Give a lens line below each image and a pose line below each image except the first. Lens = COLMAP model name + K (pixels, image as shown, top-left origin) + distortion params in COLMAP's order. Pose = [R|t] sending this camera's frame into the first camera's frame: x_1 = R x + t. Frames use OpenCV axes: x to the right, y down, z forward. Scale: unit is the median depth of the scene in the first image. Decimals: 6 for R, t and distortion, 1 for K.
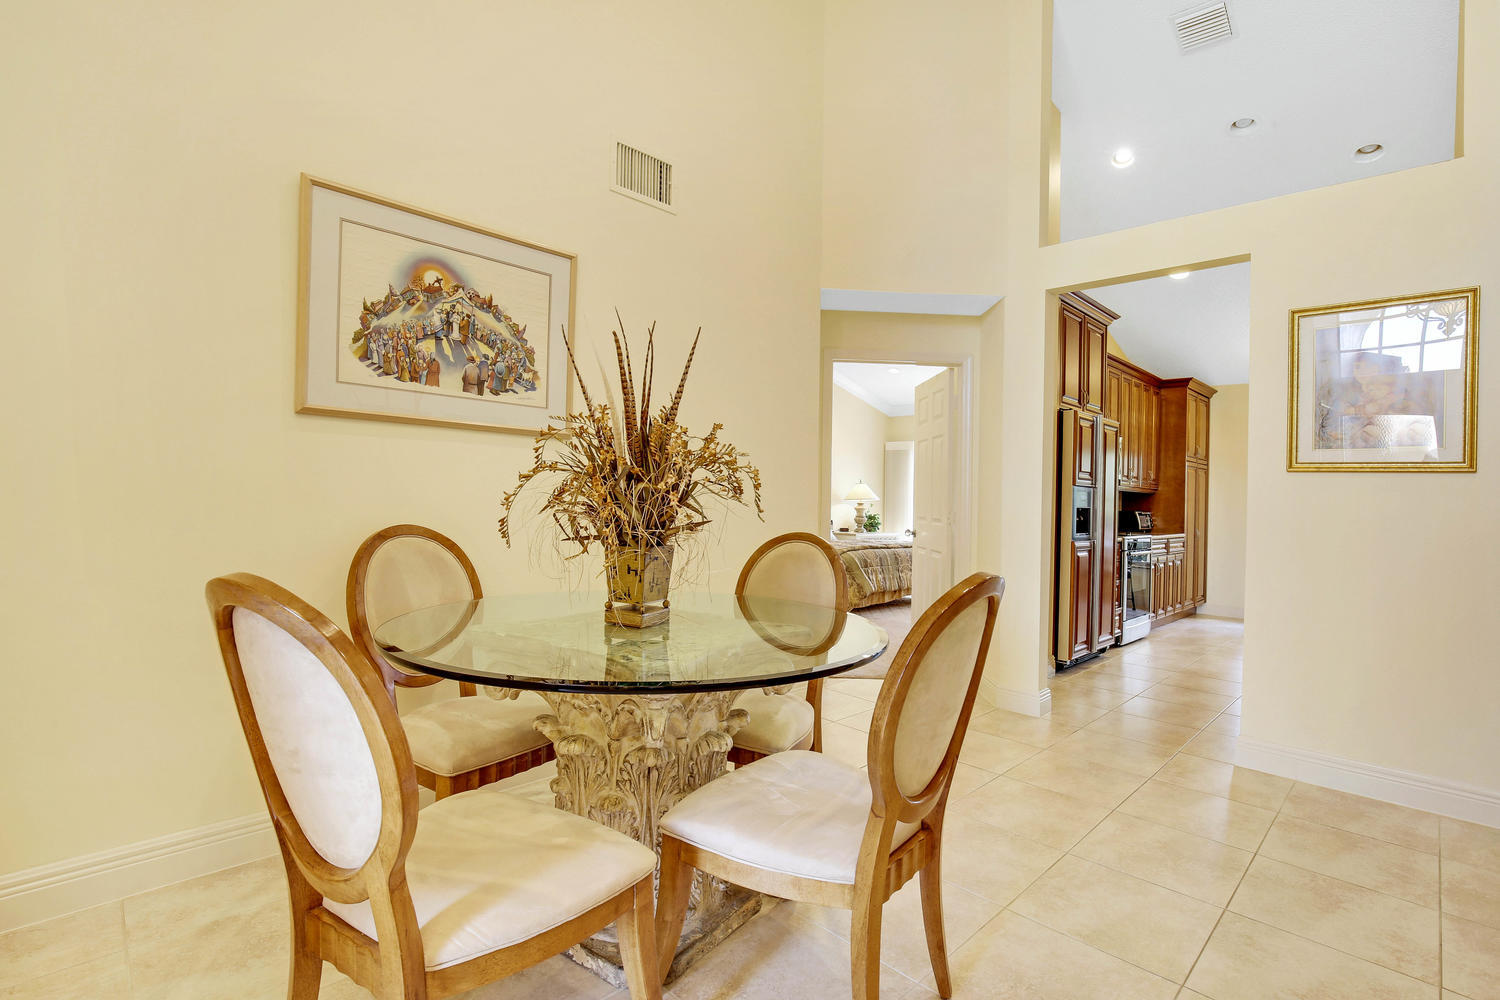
lens RADIAL K [[700.7, 0, 756.7], [0, 700.7, 496.0], [0, 0, 1]] dist [-0.001893, -0.000186]
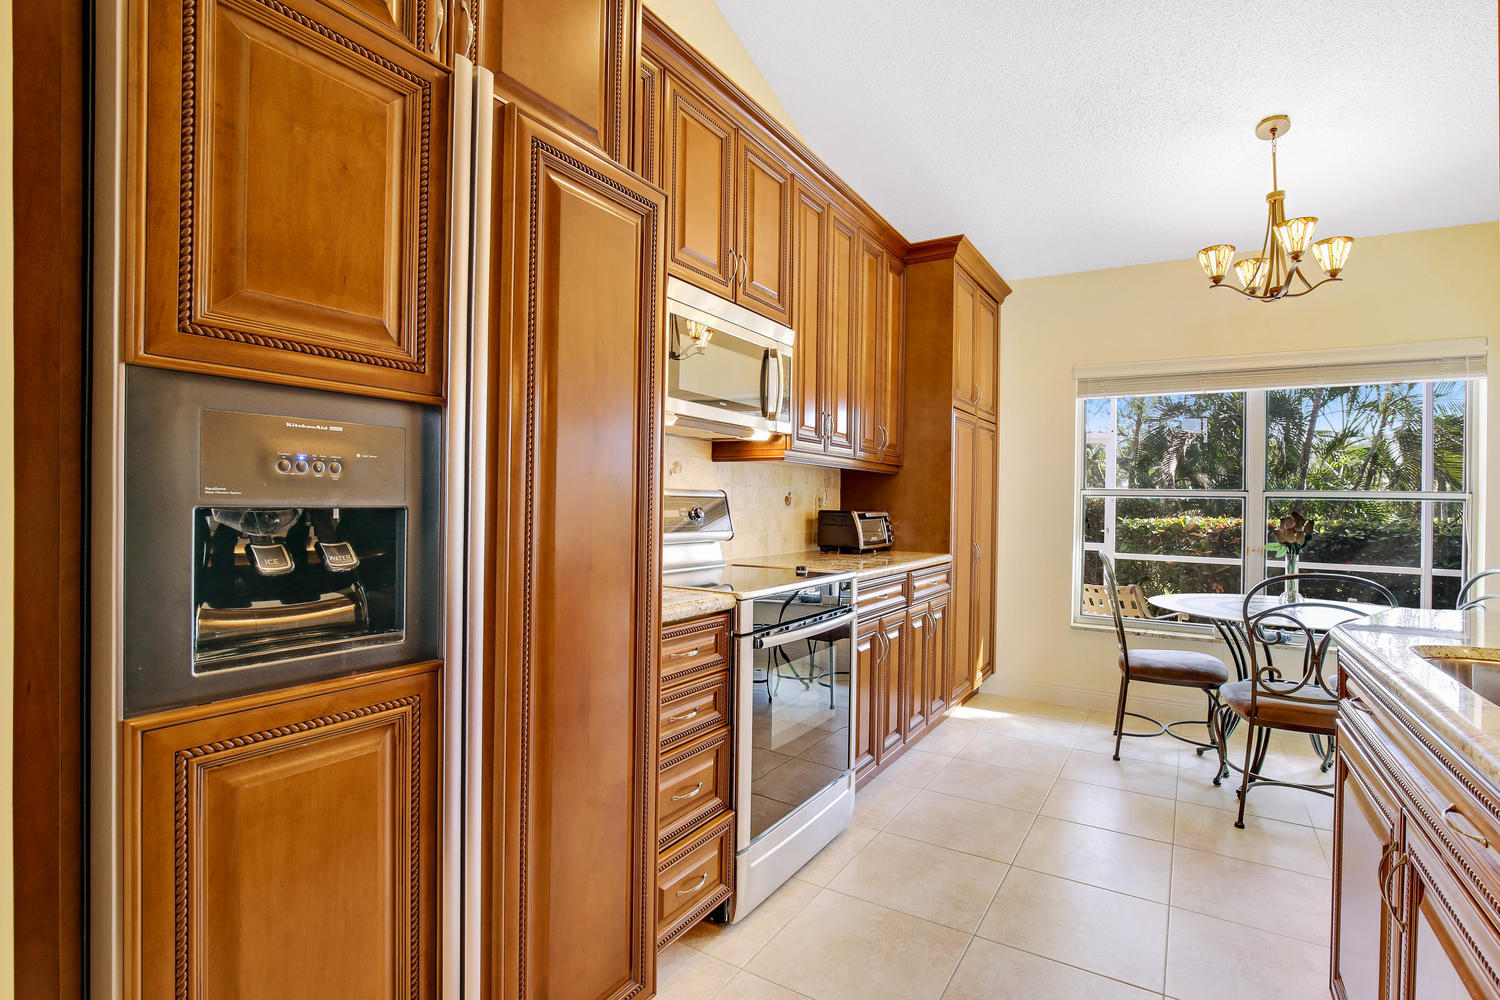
lens RADIAL K [[700.7, 0, 756.7], [0, 700.7, 496.0], [0, 0, 1]] dist [-0.001893, -0.000186]
pose [[0.976918, -0.006748, 0.213508, 1.322171], [0.005772, 0.999970, 0.005196, 0.032884], [-0.213536, -0.003844, 0.976928, 1.940346]]
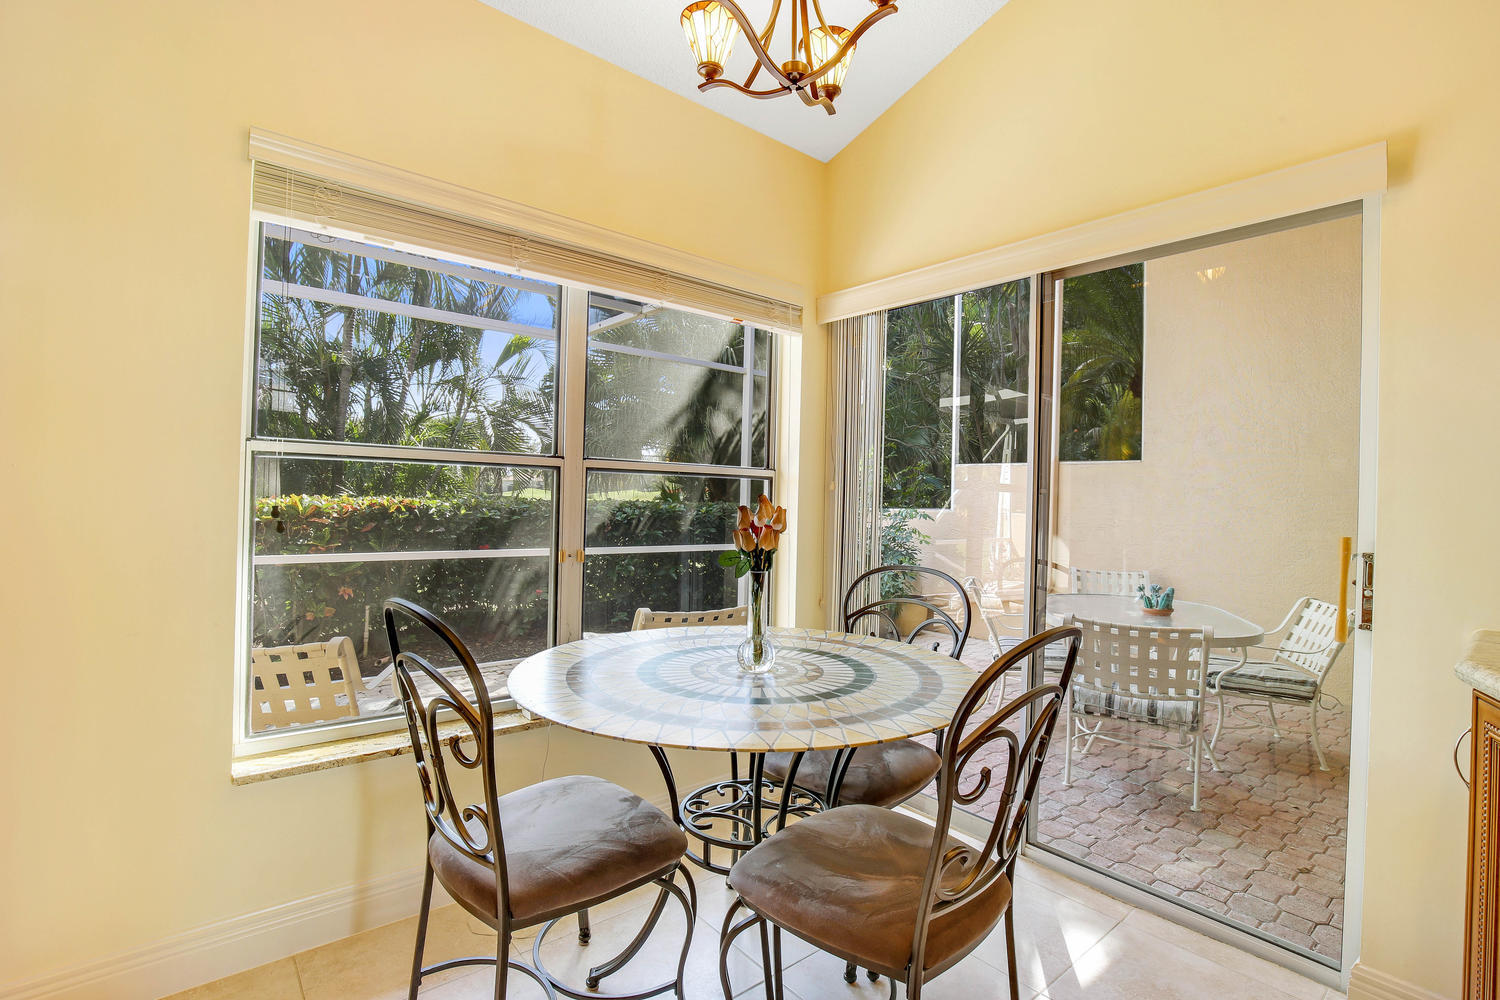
lens RADIAL K [[700.7, 0, 756.7], [0, 700.7, 496.0], [0, 0, 1]] dist [-0.001893, -0.000186]
pose [[0.109591, -0.024642, 0.993671, 2.068803], [-0.027104, 0.999247, 0.027769, 0.062654], [-0.993607, -0.029976, 0.108841, 3.349535]]
